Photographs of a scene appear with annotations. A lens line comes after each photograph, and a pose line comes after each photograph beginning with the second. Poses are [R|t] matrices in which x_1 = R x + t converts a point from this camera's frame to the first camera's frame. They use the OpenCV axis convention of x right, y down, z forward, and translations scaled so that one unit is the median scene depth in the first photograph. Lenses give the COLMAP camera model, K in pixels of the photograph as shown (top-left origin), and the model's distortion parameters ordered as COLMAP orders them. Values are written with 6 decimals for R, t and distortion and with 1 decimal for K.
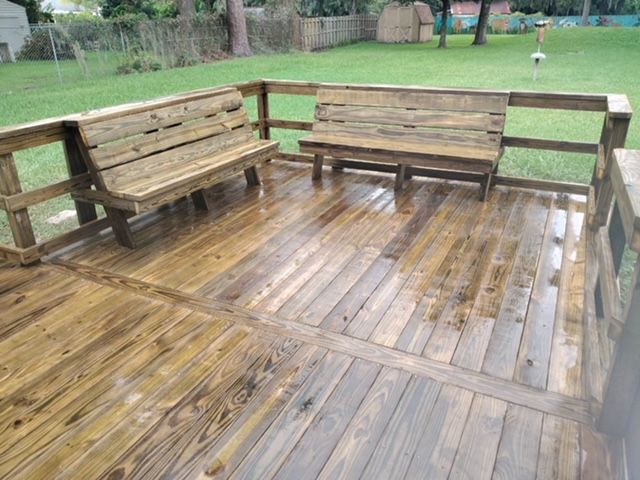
lens RADIAL K [[497.2, 0, 320.0], [0, 497.2, 240.0], [0, 0, 1]] dist [0.060076, -0.065723]
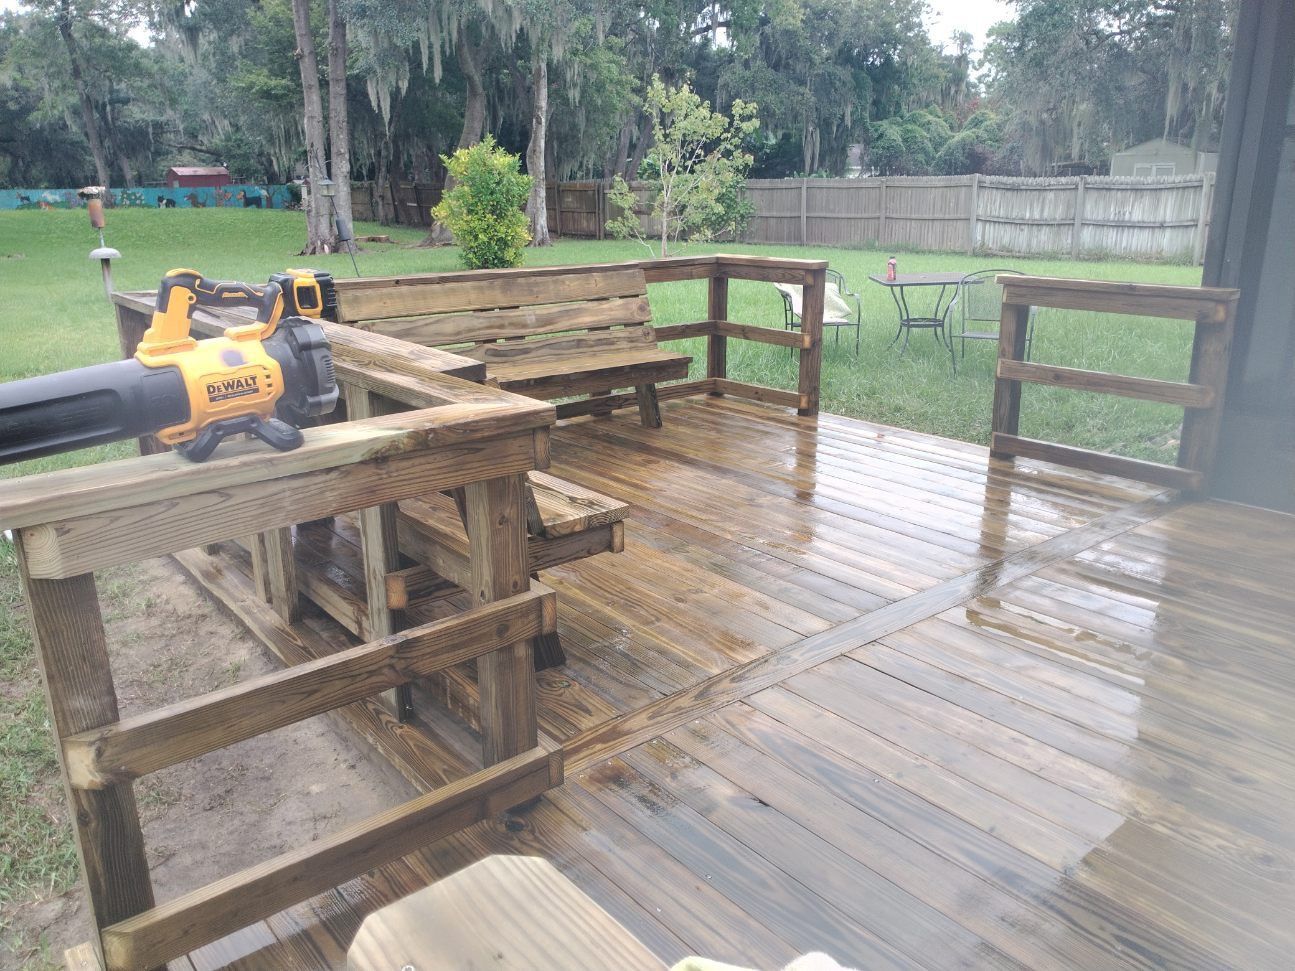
lens RADIAL K [[961.8, 0, 647.5], [0, 961.8, 485.5], [0, 0, 1]] dist [0.010753, -0.049178]
pose [[0.407554, -0.246422, 0.879304, -0.922895], [0.356393, 0.929464, 0.095292, -0.151518], [-0.840764, 0.274541, 0.466630, 0.513077]]
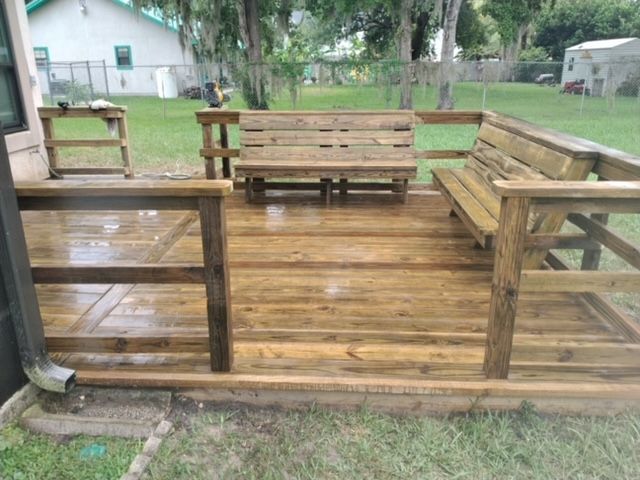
lens RADIAL K [[497.2, 0, 320.0], [0, 497.2, 240.0], [0, 0, 1]] dist [0.060076, -0.065723]
pose [[0.388571, 0.315582, -0.865691, 0.948285], [-0.367072, 0.914765, 0.168709, -0.194329], [0.845145, 0.252216, 0.471293, 0.480882]]
